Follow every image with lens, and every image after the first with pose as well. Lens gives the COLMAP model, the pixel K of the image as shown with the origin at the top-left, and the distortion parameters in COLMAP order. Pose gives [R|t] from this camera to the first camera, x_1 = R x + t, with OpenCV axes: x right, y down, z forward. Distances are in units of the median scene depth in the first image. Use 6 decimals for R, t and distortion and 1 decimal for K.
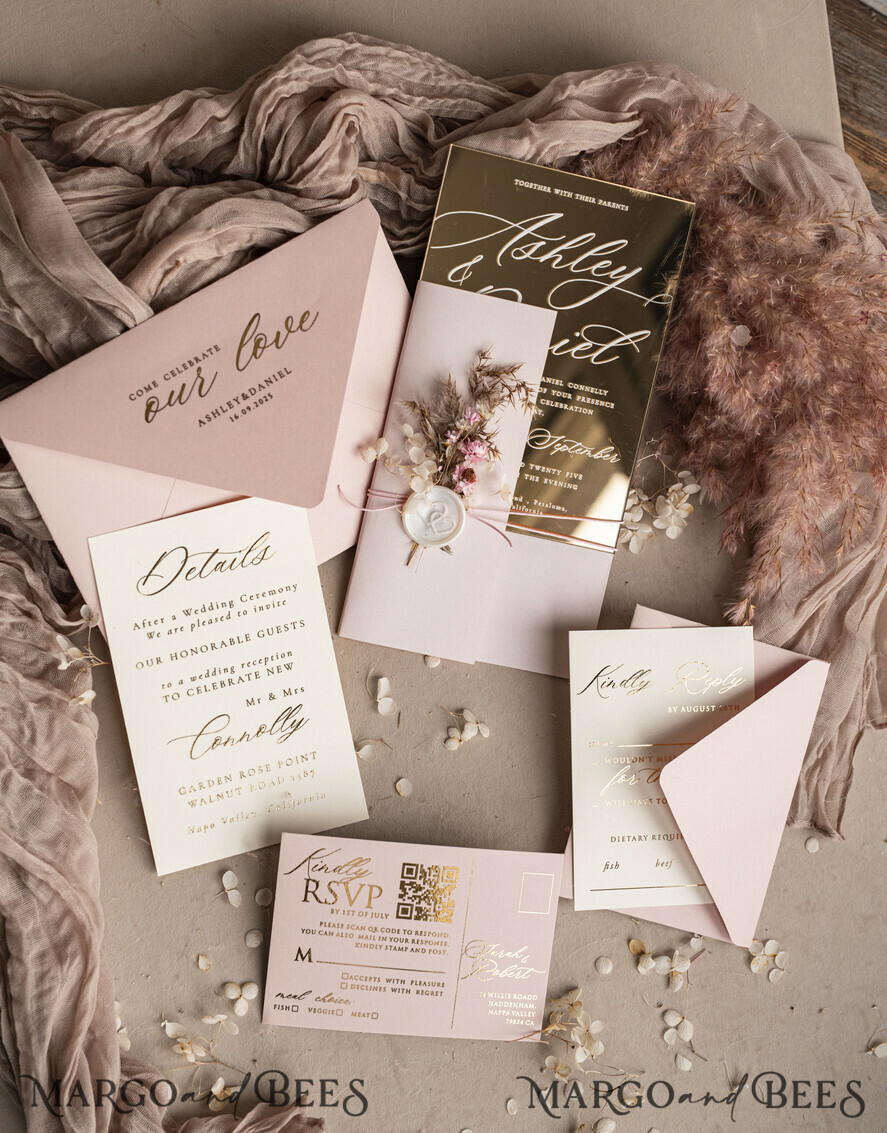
lens RADIAL K [[2743.6, 0, 467.6], [0, 2743.6, 448.9], [0, 0, 1]] dist [-0.078383, 0.424236]
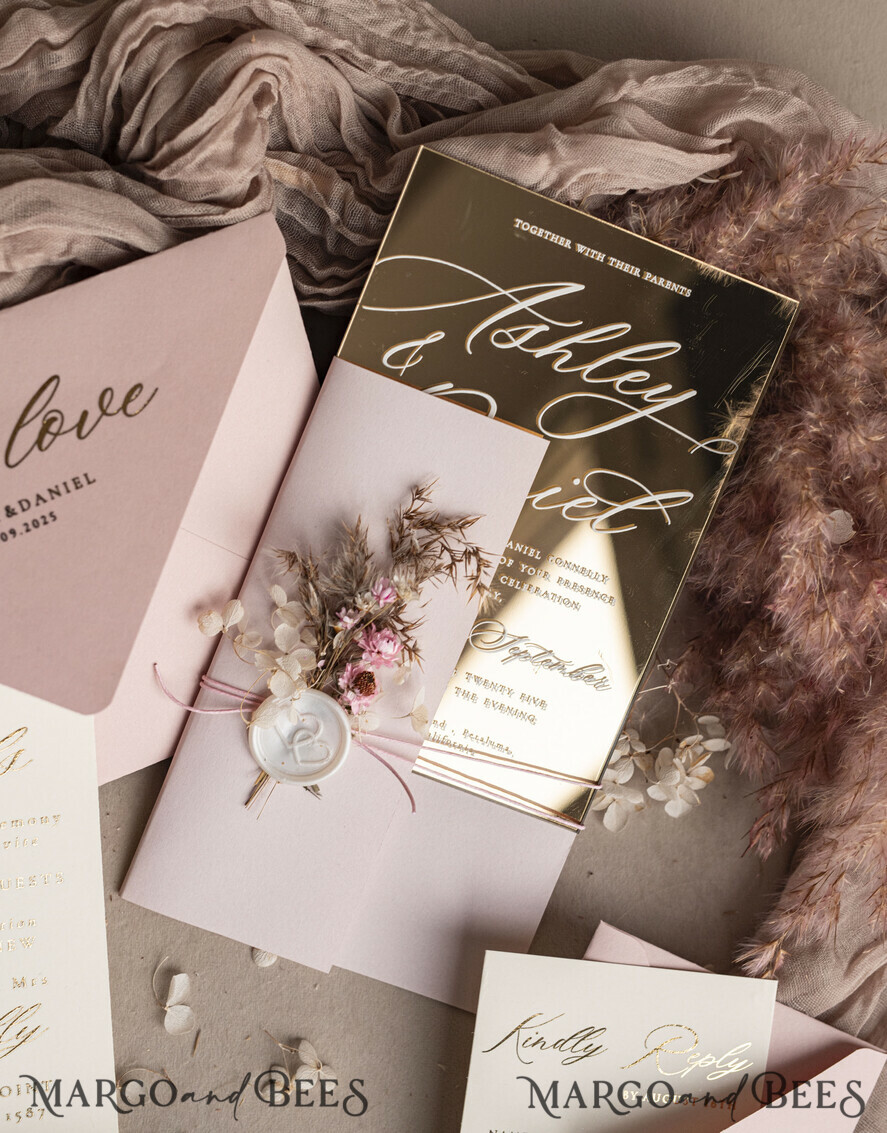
lens RADIAL K [[2758.4, 0, 398.2], [0, 2758.4, 508.6], [0, 0, 1]] dist [-0.100441, 0.794784]
pose [[0.987126, 0.159014, -0.017209, 0.012138], [-0.158313, 0.986717, 0.036412, -0.052249], [0.022771, -0.033219, 0.999189, 0.379763]]
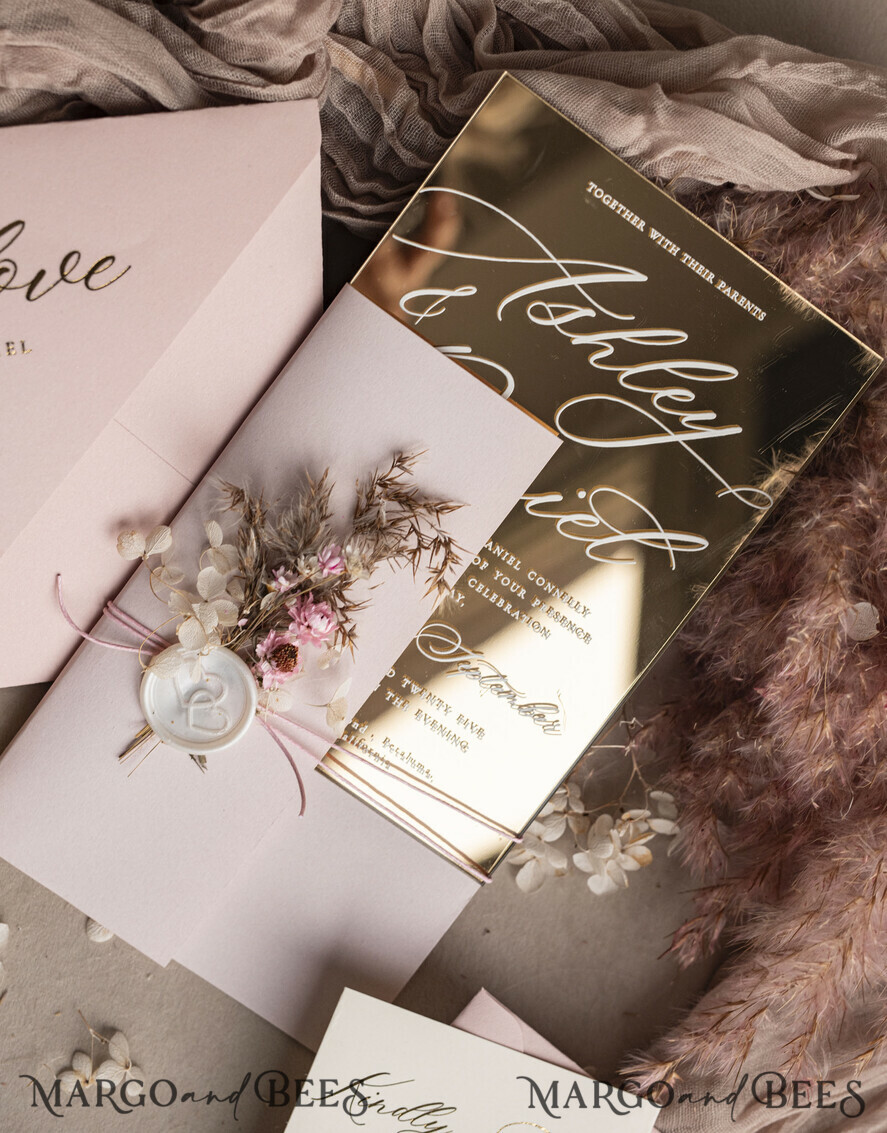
lens RADIAL K [[2758.4, 0, 398.2], [0, 2758.4, 508.6], [0, 0, 1]] dist [-0.100441, 0.794784]
pose [[0.913667, 0.405015, -0.034275, 0.026999], [-0.402862, 0.913547, 0.055984, -0.055121], [0.053987, -0.037343, 0.997843, 0.462691]]
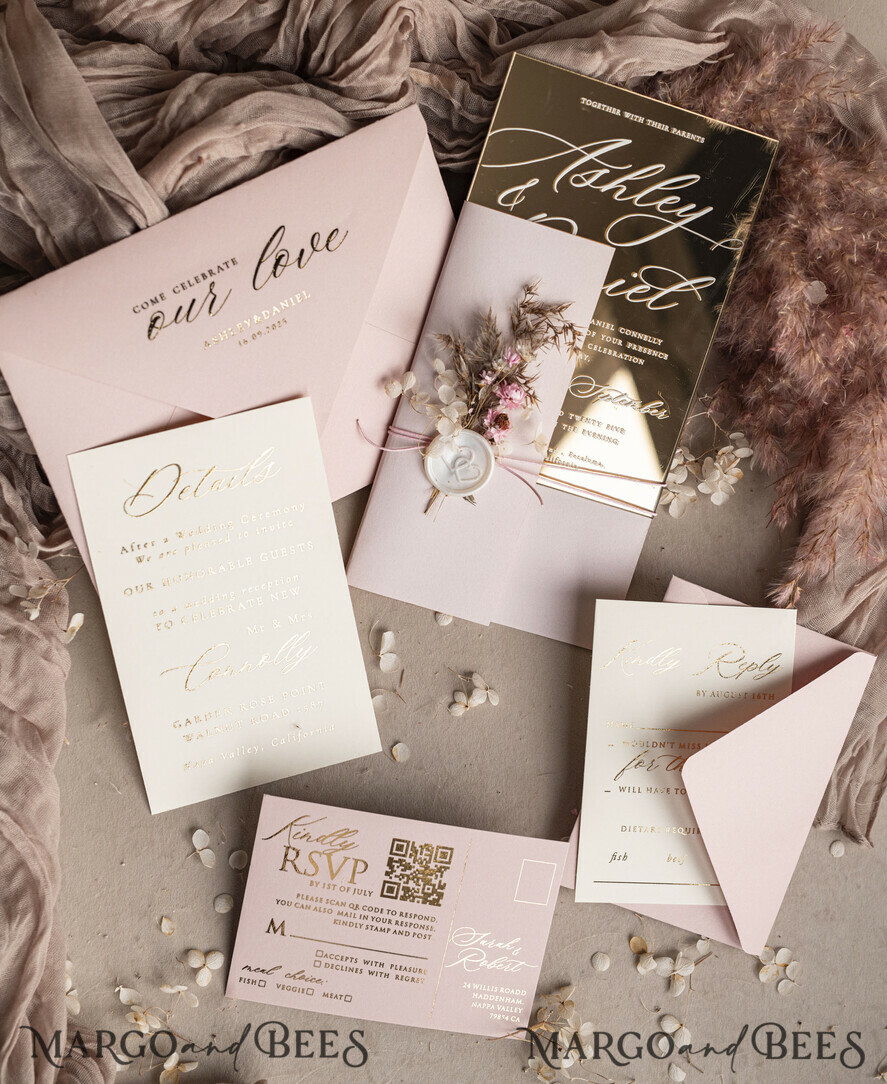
lens RADIAL K [[2535.1, 0, 442.5], [0, 2535.1, 461.7], [0, 0, 1]] dist [0.008295, -0.408050]
pose [[0.996160, 0.086924, -0.010468, -0.009070], [-0.086093, 0.994271, 0.063346, -0.028176], [0.015914, -0.062201, 0.997937, 0.162667]]
